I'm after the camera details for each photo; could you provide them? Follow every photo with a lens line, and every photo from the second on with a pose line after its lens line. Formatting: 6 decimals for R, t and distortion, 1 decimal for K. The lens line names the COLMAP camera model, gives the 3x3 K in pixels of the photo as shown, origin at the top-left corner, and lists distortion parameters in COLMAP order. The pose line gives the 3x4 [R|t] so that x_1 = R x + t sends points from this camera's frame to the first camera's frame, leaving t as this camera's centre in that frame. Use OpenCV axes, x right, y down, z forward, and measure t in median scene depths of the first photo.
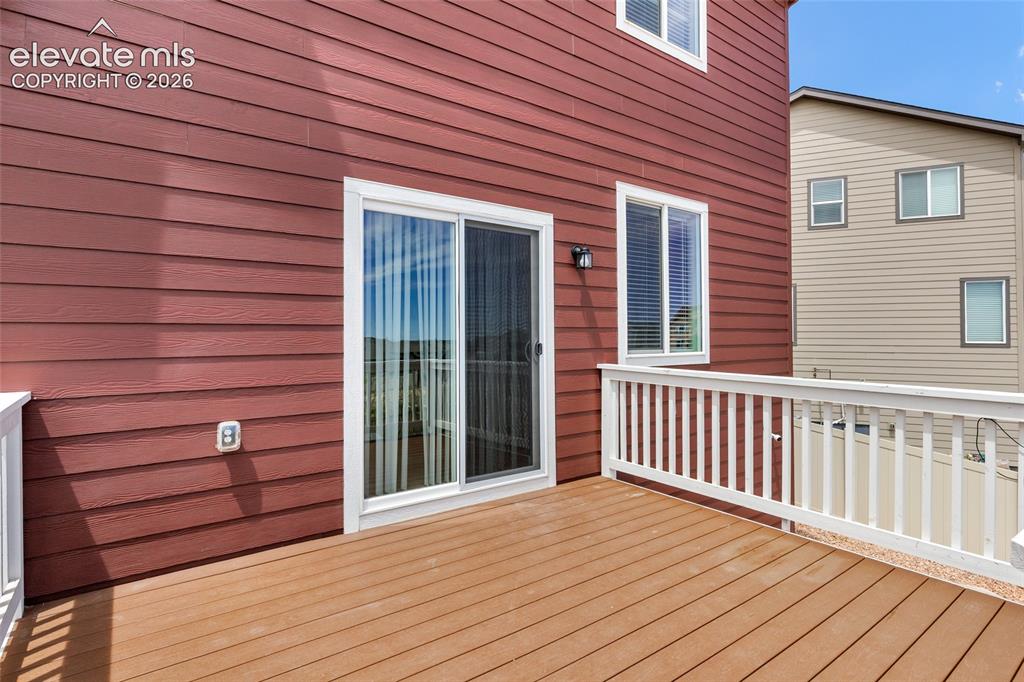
lens RADIAL K [[514.4, 0, 518.0], [0, 514.4, 327.1], [0, 0, 1]] dist [-0.002221, -0.000347]
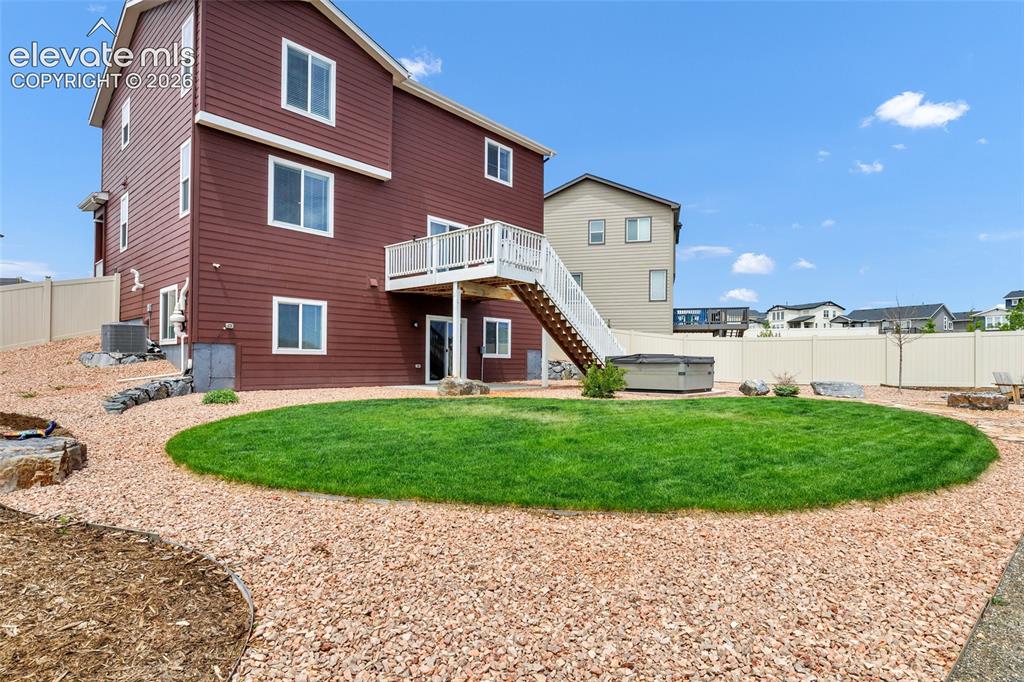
lens RADIAL K [[527.3, 0, 511.1], [0, 527.3, 359.1], [0, 0, 1]] dist [-0.000060, -0.000034]
pose [[0.981342, 0.008411, 0.192086, -0.142235], [-0.009742, 0.999935, 0.005985, 0.293250], [-0.192024, -0.007744, 0.981360, -1.149651]]
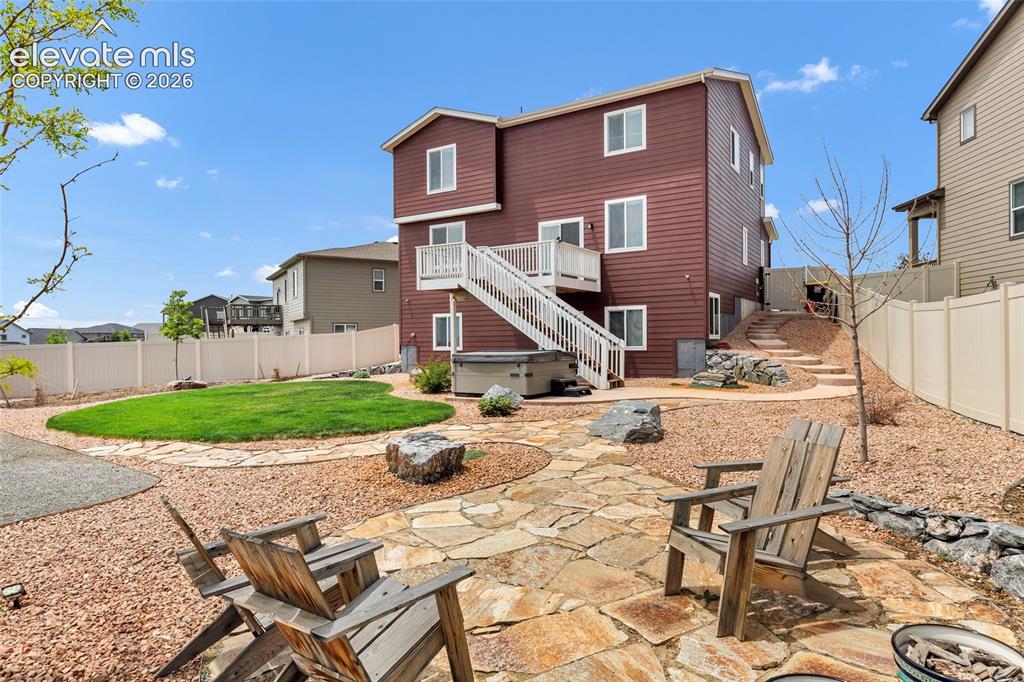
lens RADIAL K [[594.7, 0, 512.0], [0, 594.7, 341.0], [0, 0, 1]] dist [0.000480, -0.000771]
pose [[0.365305, -0.006761, -0.930863, 1.510705], [0.020567, 0.999788, 0.000810, 0.265665], [0.930660, -0.019441, 0.365367, -0.442856]]
